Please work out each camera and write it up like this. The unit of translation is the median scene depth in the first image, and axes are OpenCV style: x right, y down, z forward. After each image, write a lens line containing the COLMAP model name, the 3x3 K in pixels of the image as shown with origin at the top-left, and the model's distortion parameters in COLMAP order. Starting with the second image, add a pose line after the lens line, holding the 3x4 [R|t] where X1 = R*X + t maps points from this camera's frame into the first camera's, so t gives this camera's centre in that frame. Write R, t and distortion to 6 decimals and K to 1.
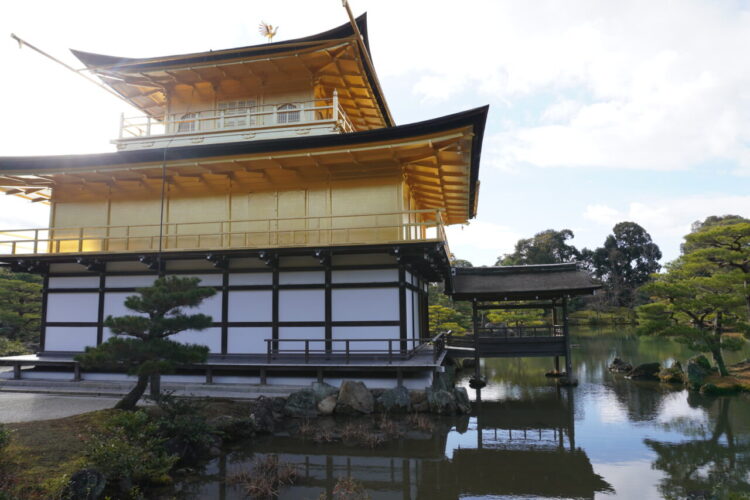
lens RADIAL K [[505.4, 0, 375.0], [0, 505.4, 250.0], [0, 0, 1]] dist [-0.037153, 0.051666]
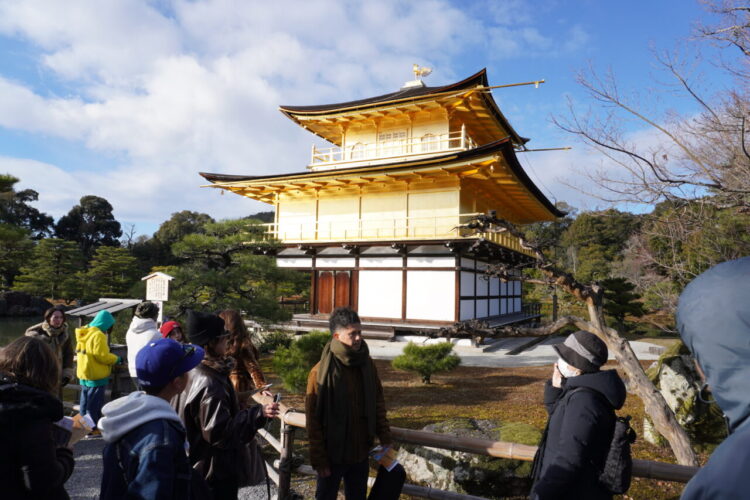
lens RADIAL K [[514.1, 0, 375.0], [0, 514.1, 250.0], [0, 0, 1]] dist [-0.003471, -0.000321]
pose [[0.283590, 0.082638, 0.955378, -1.819862], [-0.140499, 0.989109, -0.043851, 0.122320], [-0.948597, -0.121794, 0.292112, 0.878904]]
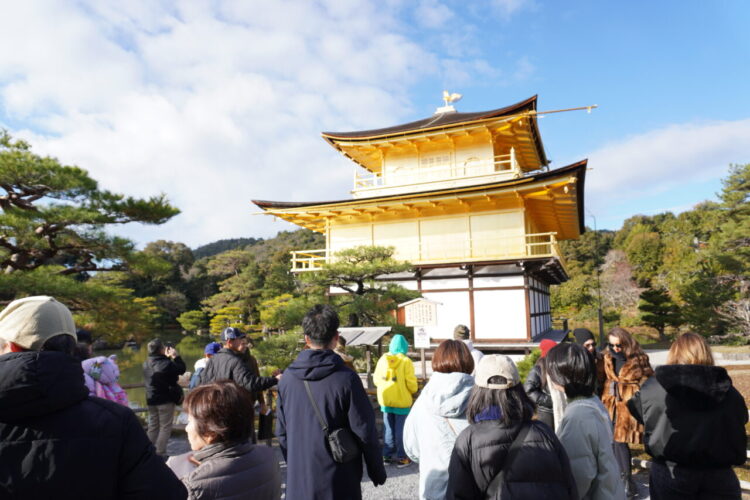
lens RADIAL K [[505.4, 0, 375.0], [0, 505.4, 250.0], [0, 0, 1]] dist [-0.037153, 0.051666]
pose [[0.209822, 0.119663, 0.970389, -1.873333], [-0.101182, 0.989811, -0.100180, 0.157839], [-0.972490, -0.077166, 0.219792, 1.155868]]
